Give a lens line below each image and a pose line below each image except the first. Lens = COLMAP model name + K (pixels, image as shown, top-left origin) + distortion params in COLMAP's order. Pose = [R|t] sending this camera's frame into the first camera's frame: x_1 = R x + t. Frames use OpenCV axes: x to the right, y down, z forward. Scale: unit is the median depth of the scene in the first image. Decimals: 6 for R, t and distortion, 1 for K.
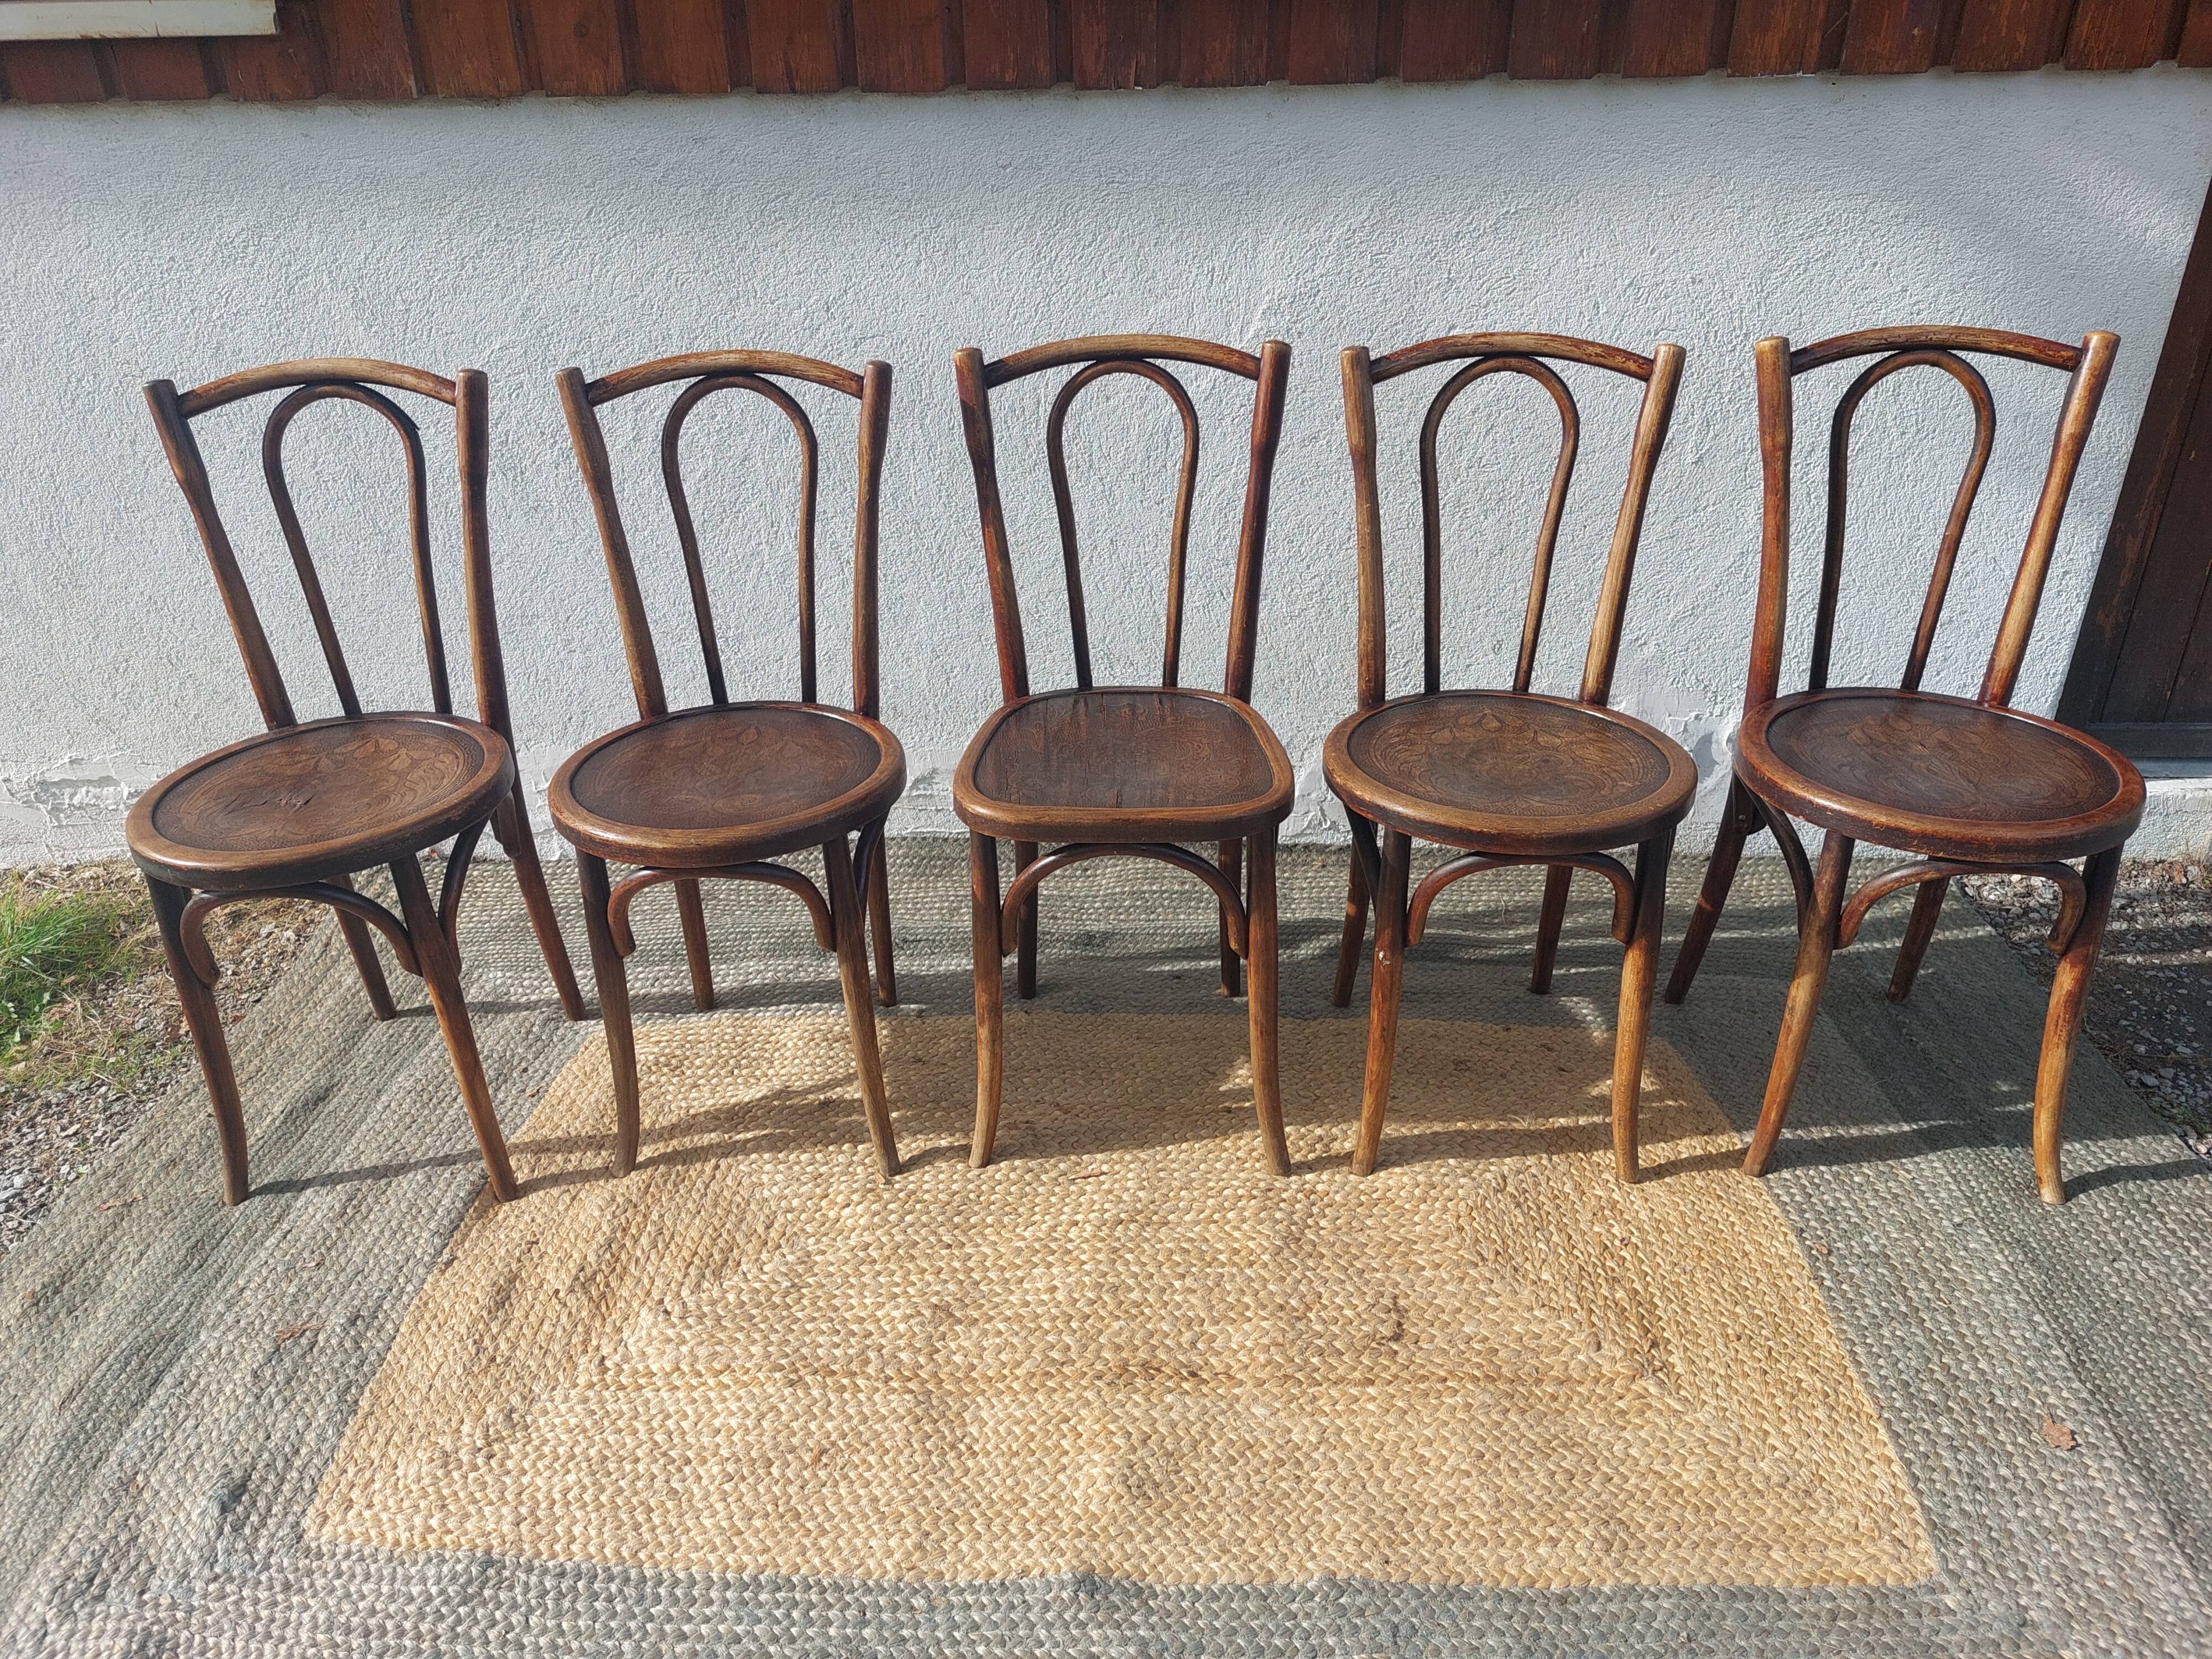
lens RADIAL K [[1595.2, 0, 1077.9], [0, 1595.2, 830.2], [0, 0, 1]] dist [0.048386, -0.046060]
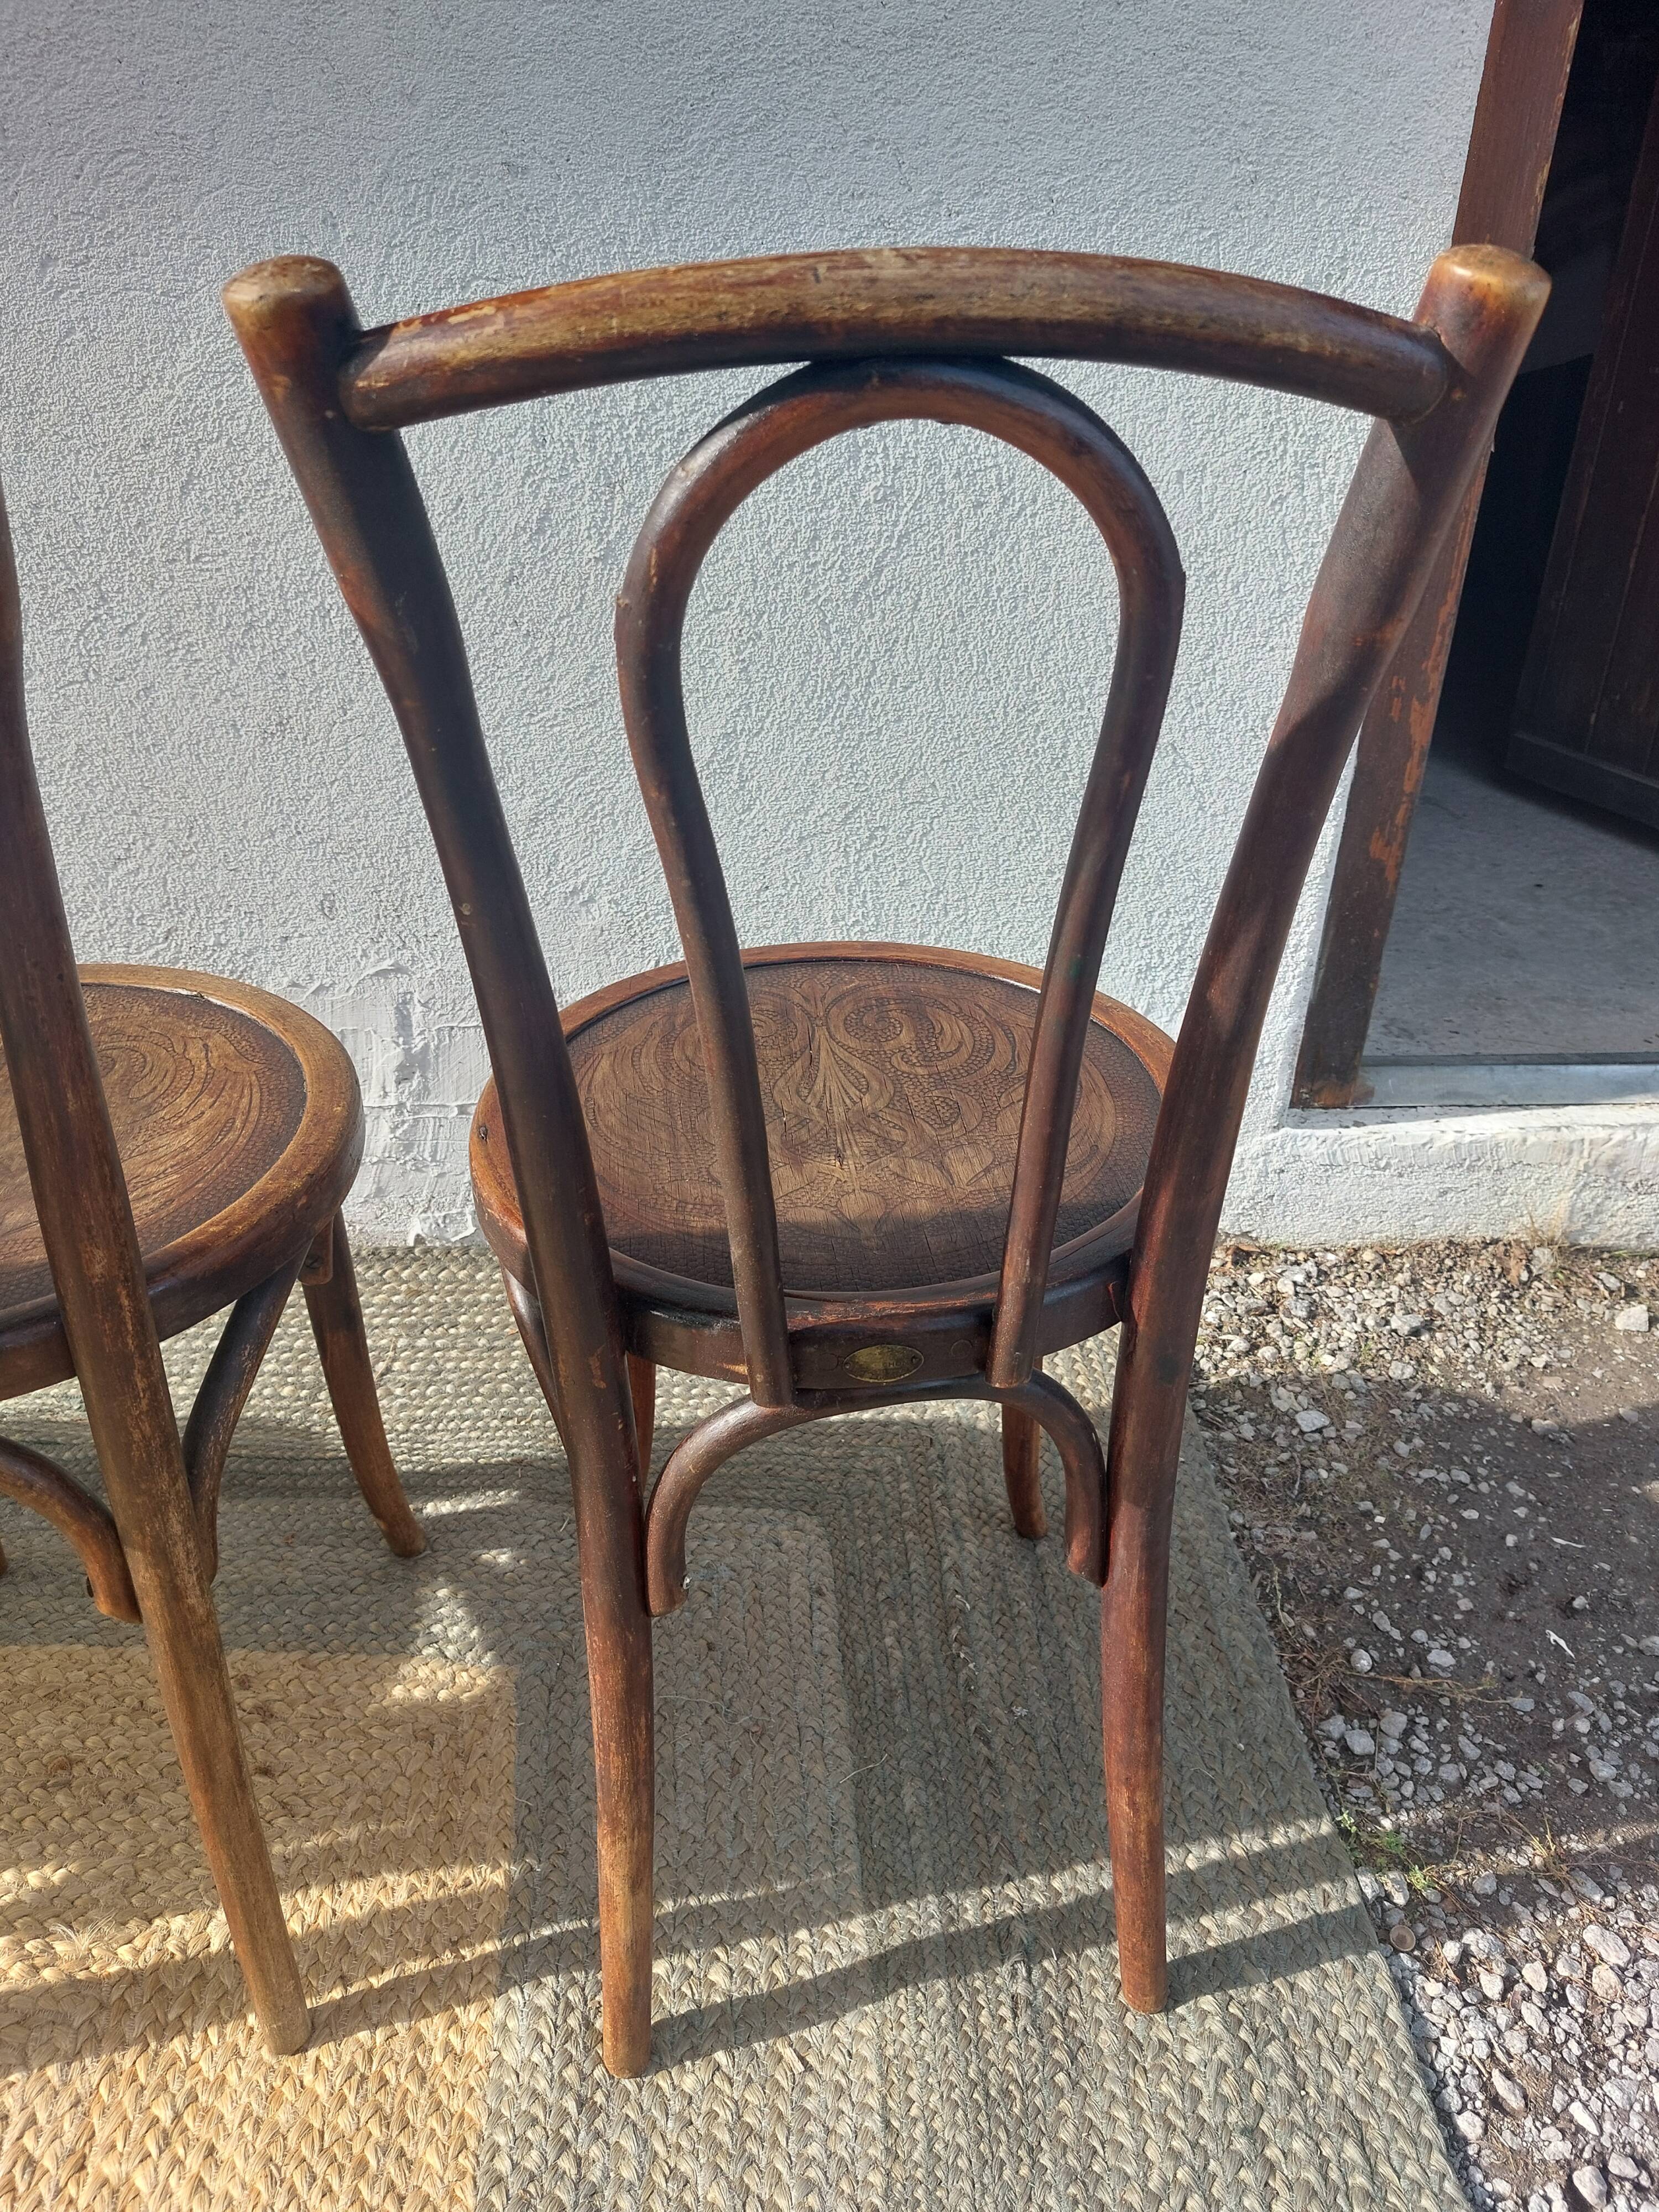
lens RADIAL K [[1595.2, 0, 825.9], [0, 1595.2, 1135.8], [0, 0, 1]] dist [0.048386, -0.046060]
pose [[0.996939, -0.018845, 0.075877, 0.481317], [0.012184, 0.996106, 0.087320, -0.101047], [-0.077227, -0.086128, 0.993286, 0.534725]]
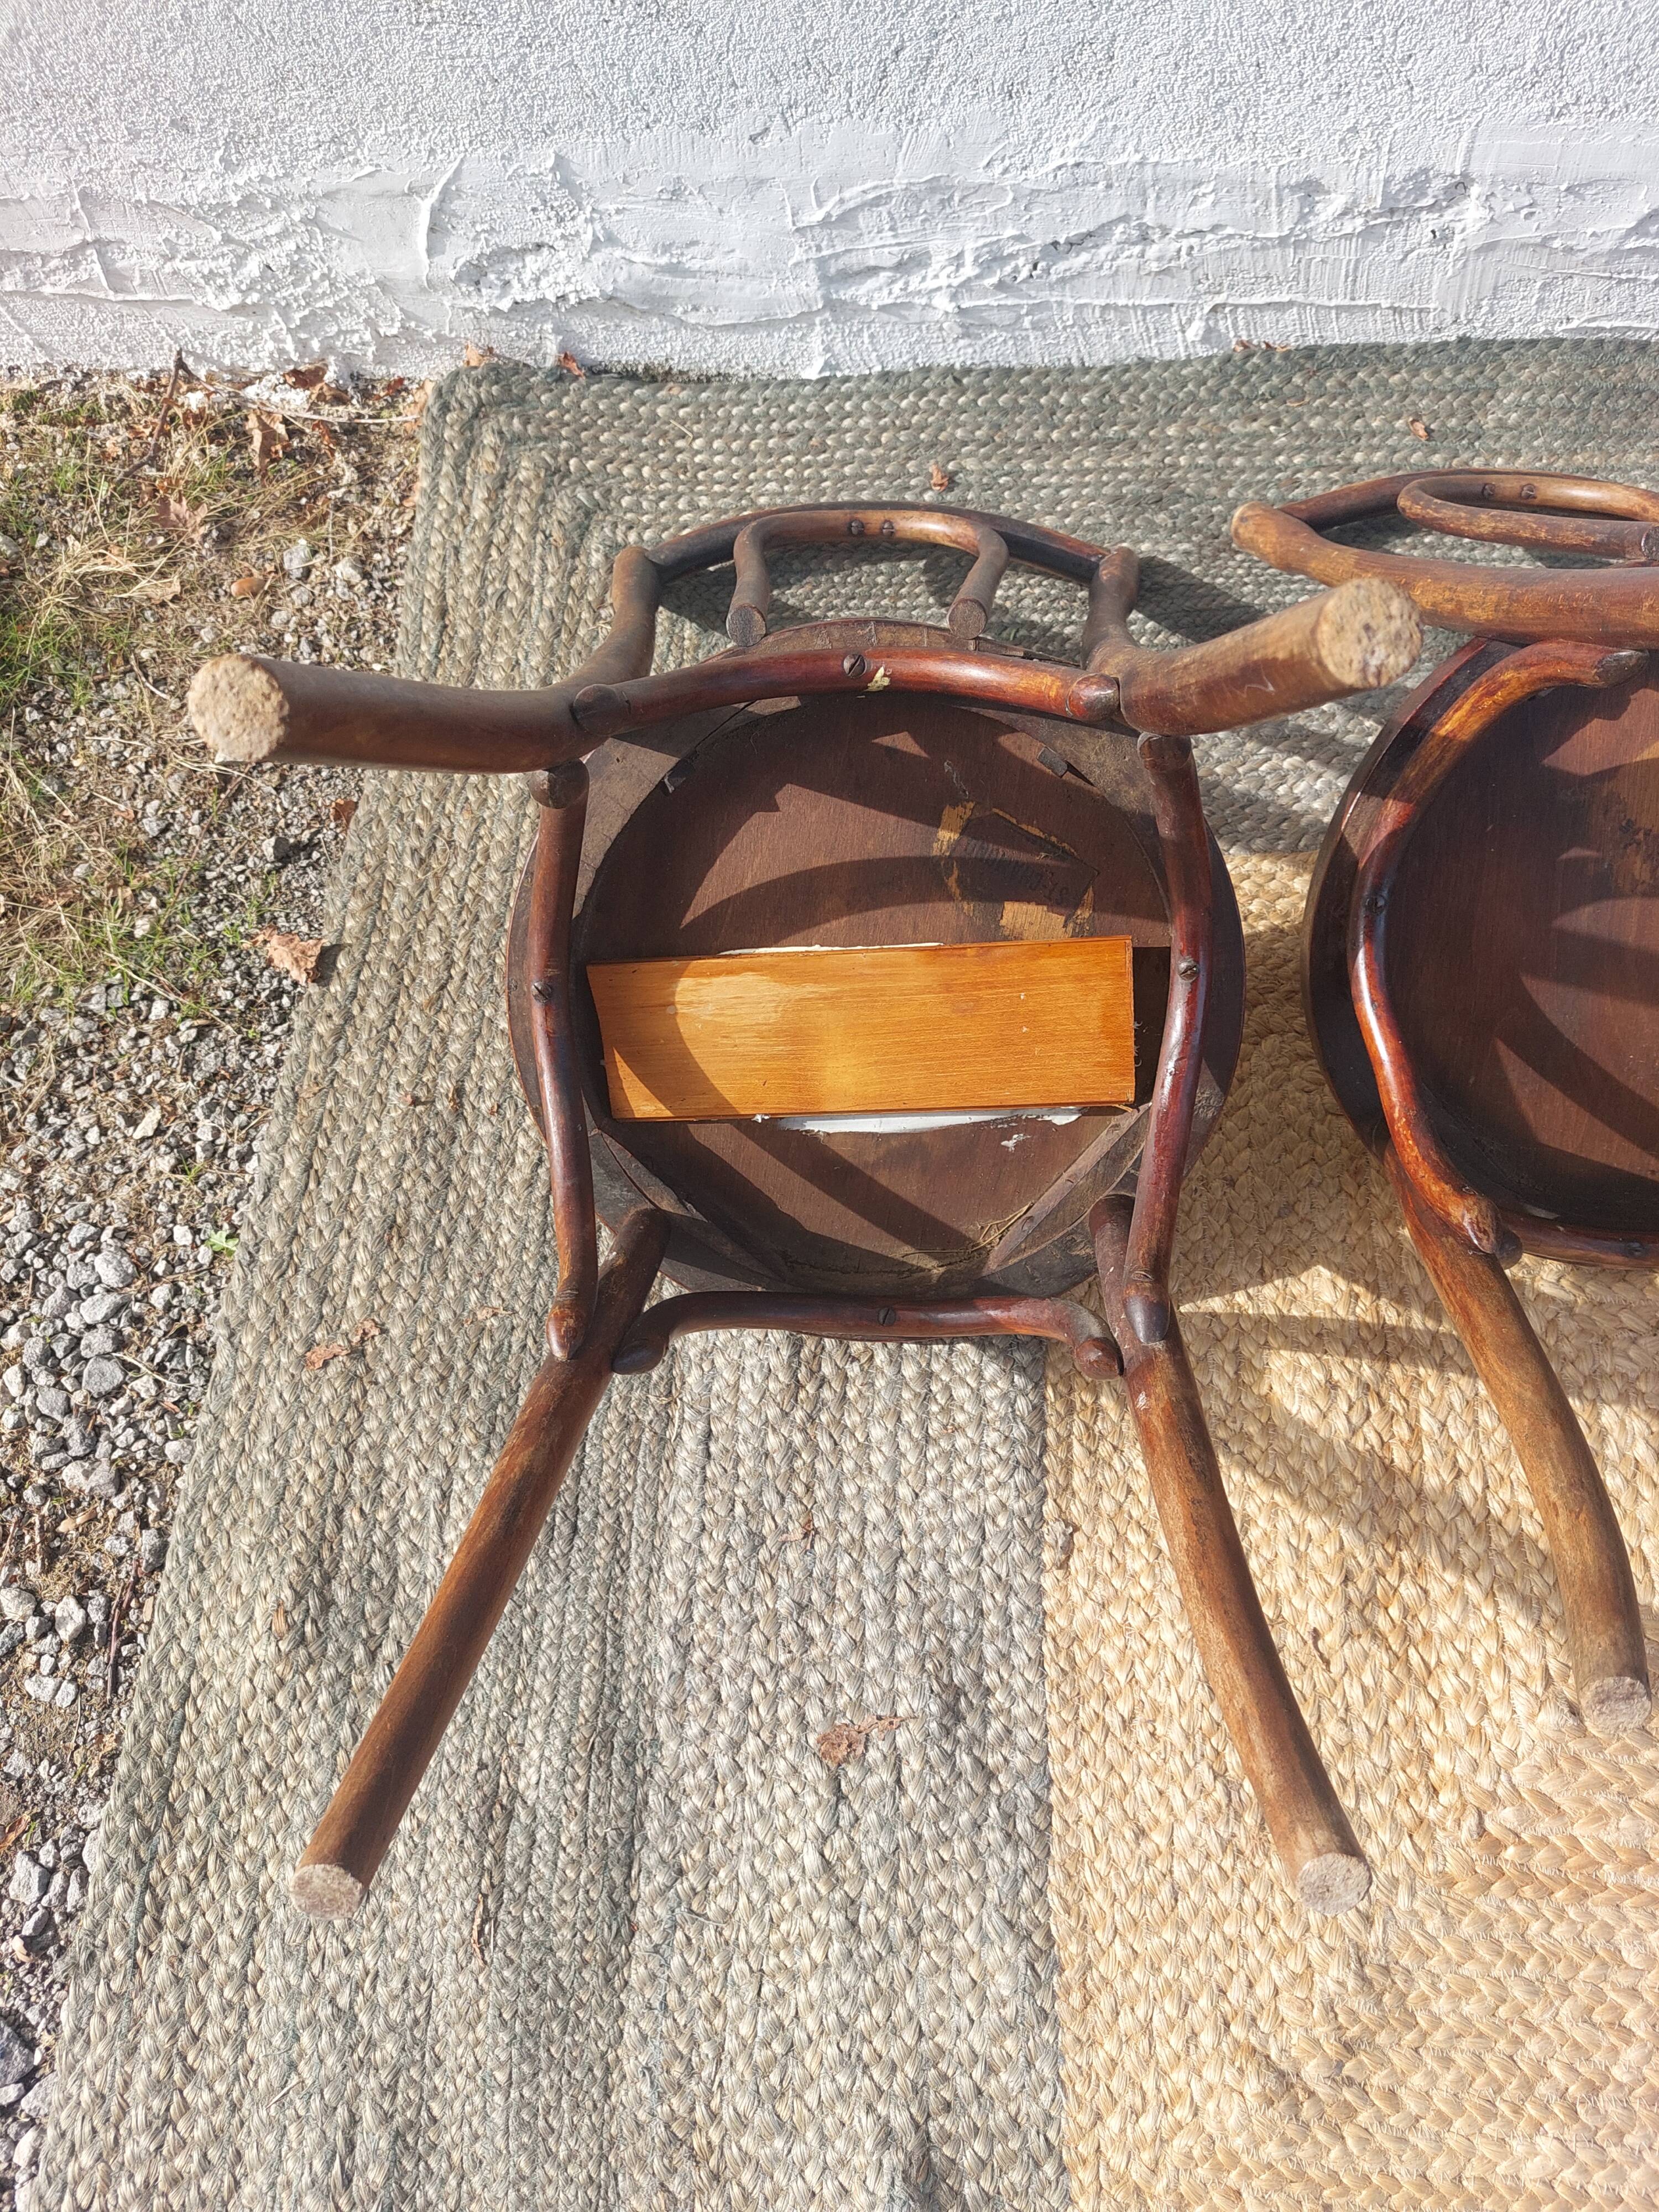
lens RADIAL K [[1595.2, 0, 856.0], [0, 1595.2, 1116.2], [0, 0, 1]] dist [0.048386, -0.046060]
pose [[0.999870, -0.002674, 0.015872, -0.434116], [-0.007572, 0.792003, 0.610470, -0.139035], [-0.014203, -0.610511, 0.791880, 0.634992]]
